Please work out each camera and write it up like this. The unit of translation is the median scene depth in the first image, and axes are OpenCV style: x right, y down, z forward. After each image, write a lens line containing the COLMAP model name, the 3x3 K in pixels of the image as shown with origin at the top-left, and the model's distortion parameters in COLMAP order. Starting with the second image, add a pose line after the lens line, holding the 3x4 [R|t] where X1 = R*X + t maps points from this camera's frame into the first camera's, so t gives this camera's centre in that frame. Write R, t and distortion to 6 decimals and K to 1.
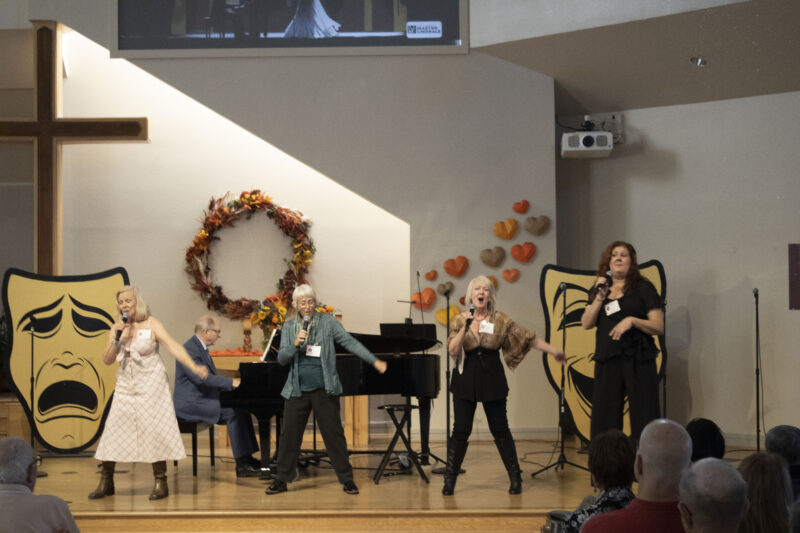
lens RADIAL K [[1552.1, 0, 406.0], [0, 1552.1, 271.9], [0, 0, 1]] dist [0.030064, 0.000000]
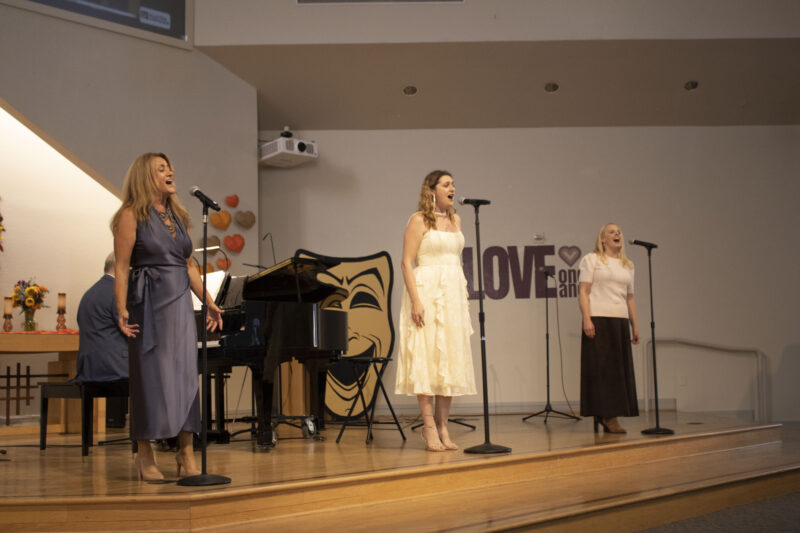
lens RADIAL K [[963.3, 0, 395.9], [0, 963.3, 273.8], [0, 0, 1]] dist [-0.070759, 0.000000]
pose [[0.693641, 0.070276, 0.716885, -0.315789], [0.002465, 0.994992, -0.099924, 0.073764], [-0.720317, 0.071079, 0.689994, 0.468258]]
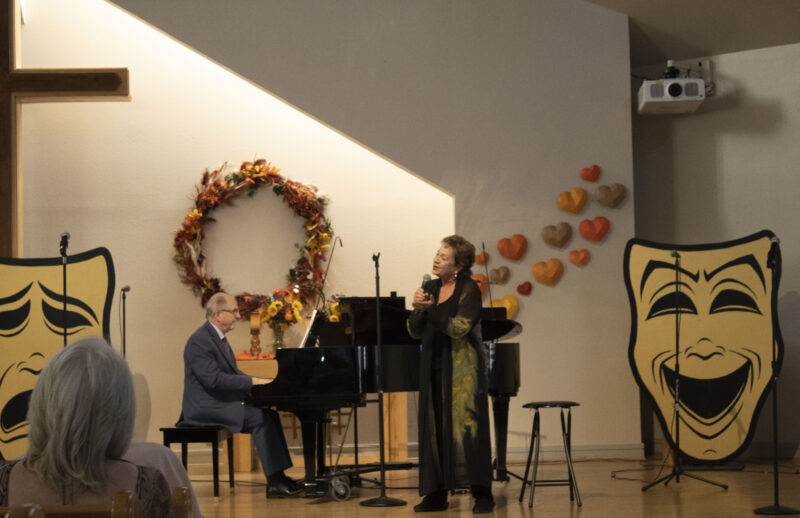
lens RADIAL K [[1734.1, 0, 403.9], [0, 1734.1, 287.0], [0, 0, 1]] dist [0.044968, 0.000000]
pose [[0.999280, -0.011038, 0.036310, -0.057609], [0.011868, 0.999671, -0.022739, 0.037287], [-0.036047, 0.023153, 0.999082, 0.093971]]
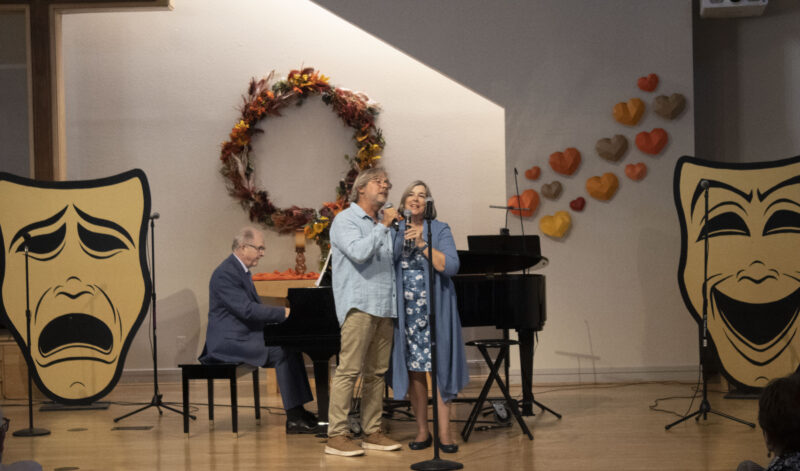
lens RADIAL K [[1918.5, 0, 401.7], [0, 1918.5, 271.3], [0, 0, 1]] dist [0.096513, 0.000000]
pose [[0.998455, -0.013728, -0.053835, 0.001669], [0.016472, 0.998570, 0.050863, 0.001296], [0.053060, -0.051671, 0.997254, 0.030151]]
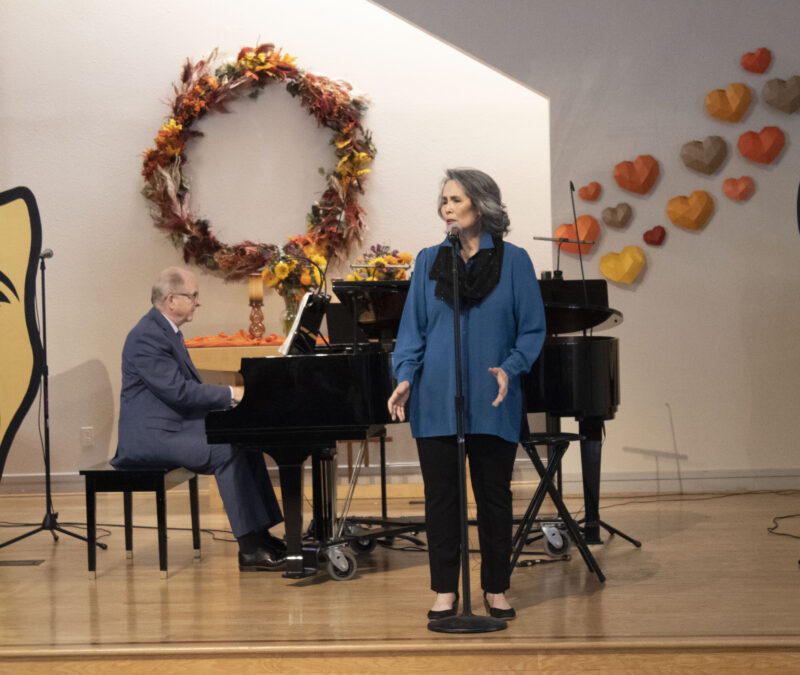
lens RADIAL K [[2476.3, 0, 353.7], [0, 2476.3, 343.3], [0, 0, 1]] dist [0.089212, 0.000000]
pose [[0.997805, -0.016669, -0.064087, -0.011552], [0.020114, 0.998366, 0.053494, 0.007057], [0.063091, -0.054665, 0.996510, 0.125981]]
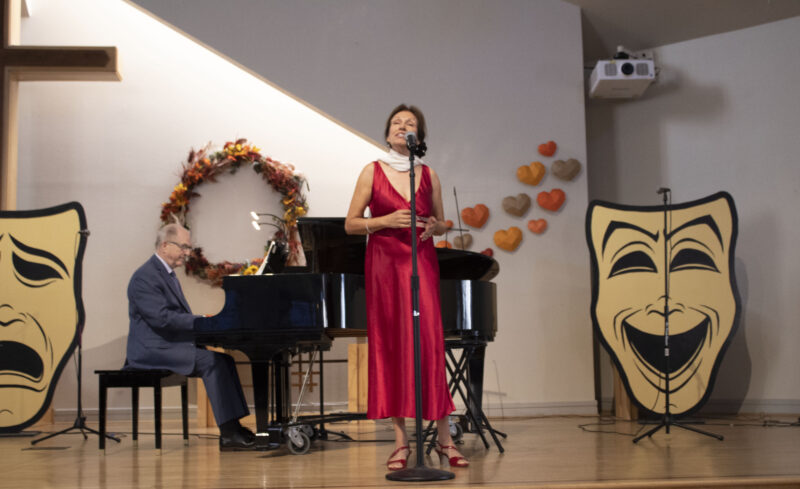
lens RADIAL K [[1057.4, 0, 422.4], [0, 1057.4, 280.0], [0, 0, 1]] dist [-0.050170, 0.000000]
pose [[0.996507, -0.001629, 0.083488, -0.046208], [0.007050, 0.997882, -0.064674, 0.070189], [-0.083205, 0.065037, 0.994408, 0.416175]]
